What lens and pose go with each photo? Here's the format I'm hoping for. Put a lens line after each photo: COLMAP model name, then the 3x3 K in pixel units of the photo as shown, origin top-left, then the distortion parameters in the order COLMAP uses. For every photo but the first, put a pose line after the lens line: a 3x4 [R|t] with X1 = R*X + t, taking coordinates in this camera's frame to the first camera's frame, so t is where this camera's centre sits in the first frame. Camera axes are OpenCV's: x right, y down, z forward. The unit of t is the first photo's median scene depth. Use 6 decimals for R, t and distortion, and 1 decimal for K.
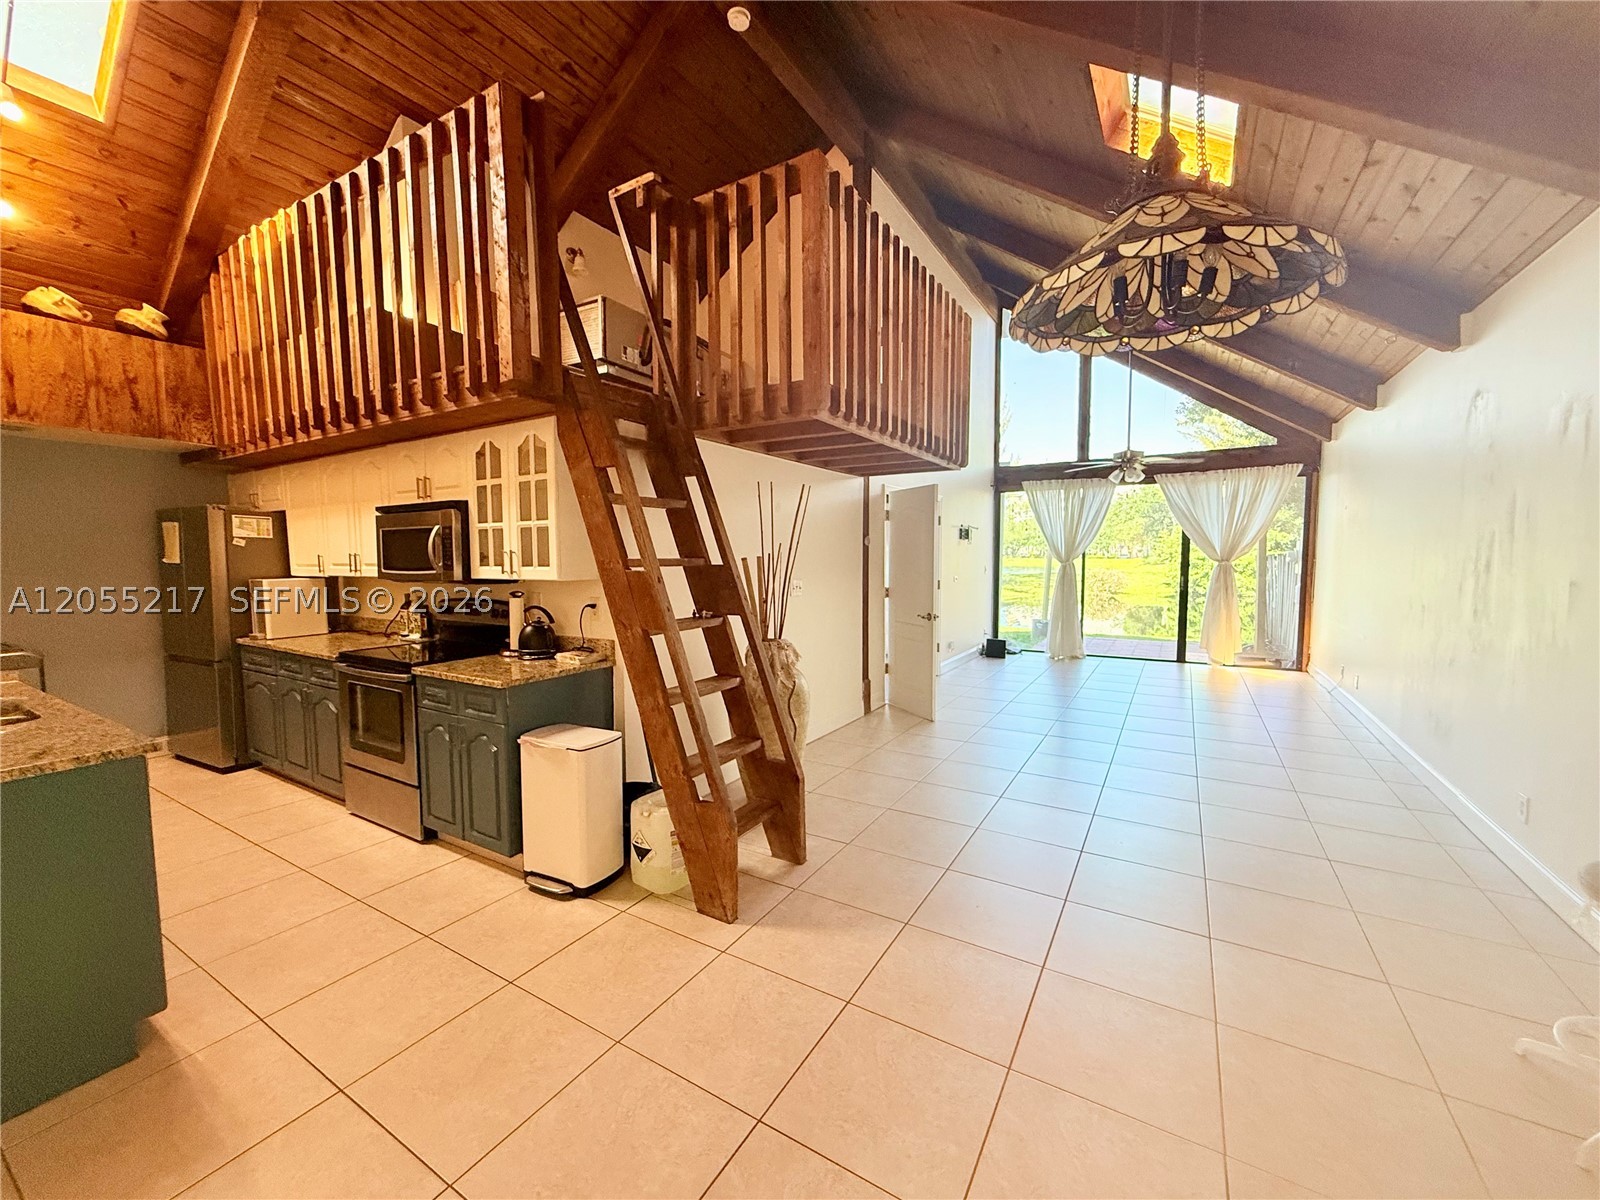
lens RADIAL K [[642.9, 0, 796.7], [0, 642.9, 602.9], [0, 0, 1]] dist [-0.001162, 0.000298]
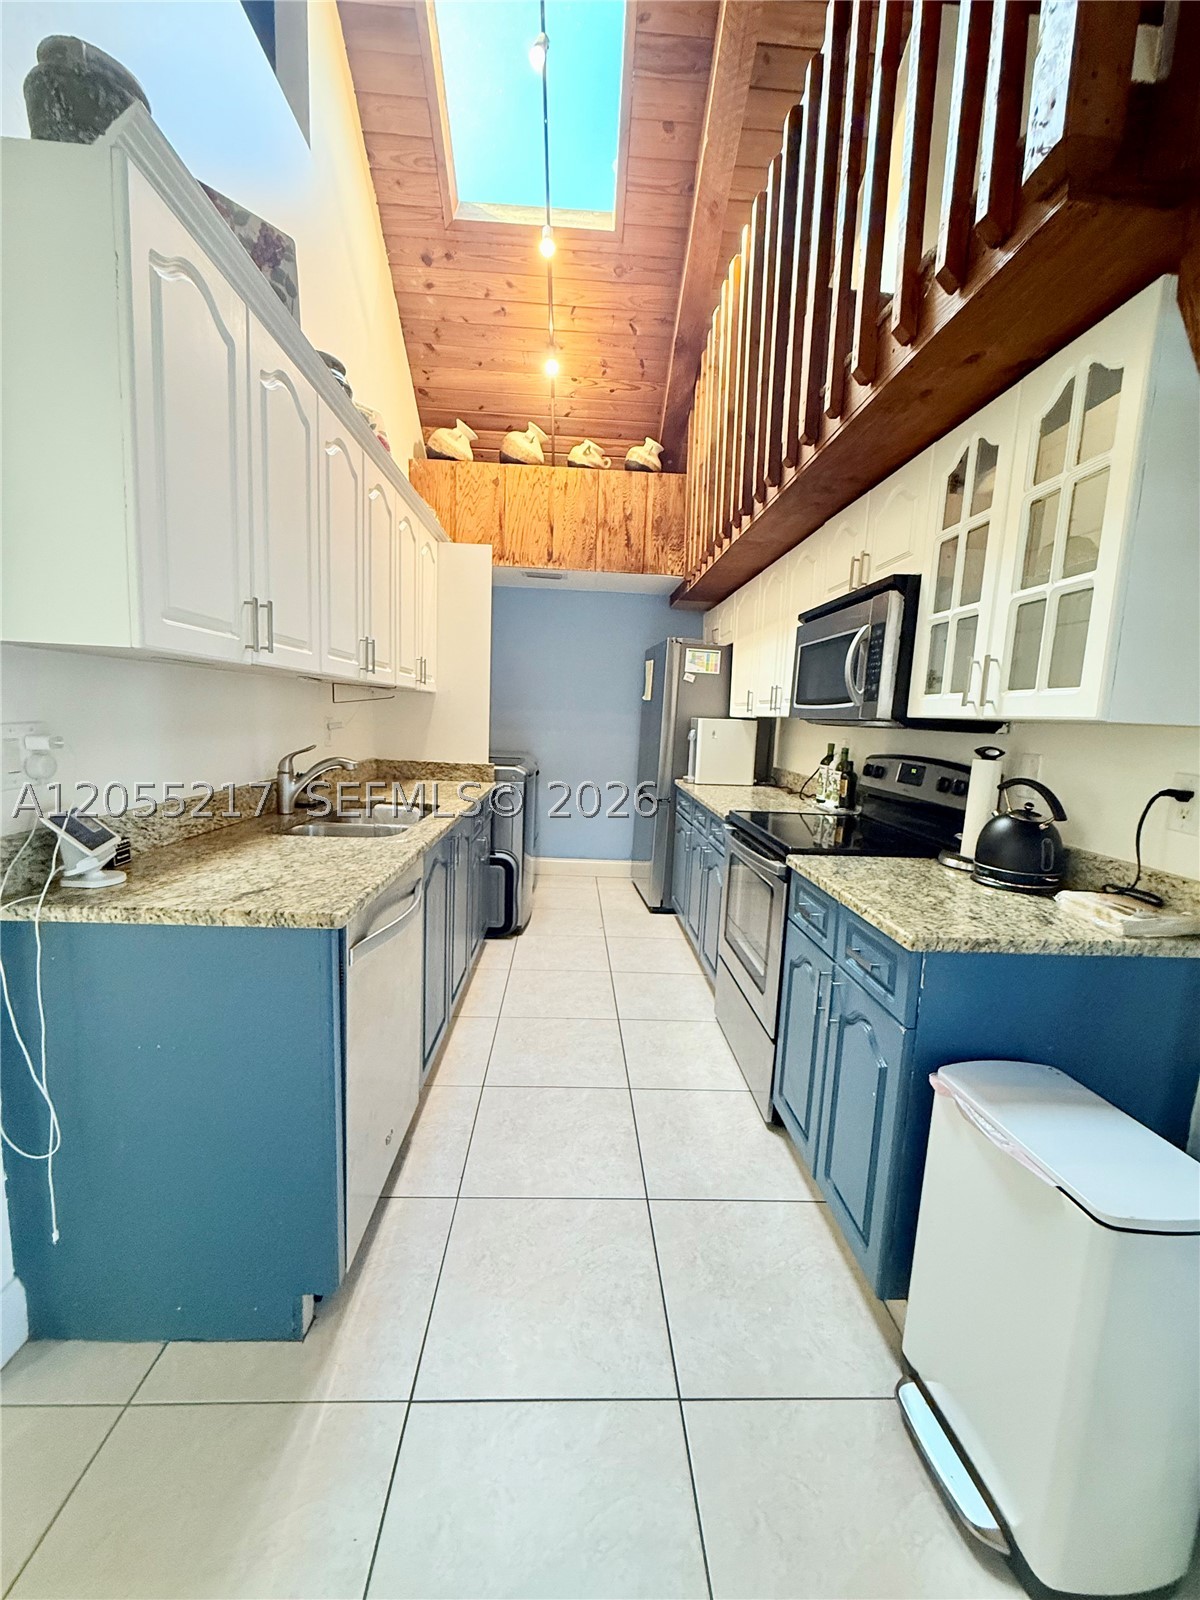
lens RADIAL K [[642.9, 0, 597.2], [0, 642.9, 794.1], [0, 0, 1]] dist [-0.001162, 0.000298]
pose [[0.556265, 0.133086, -0.820279, -0.184424], [-0.108642, 0.990267, 0.086991, 0.008669], [0.823873, 0.040727, 0.565310, 0.453950]]
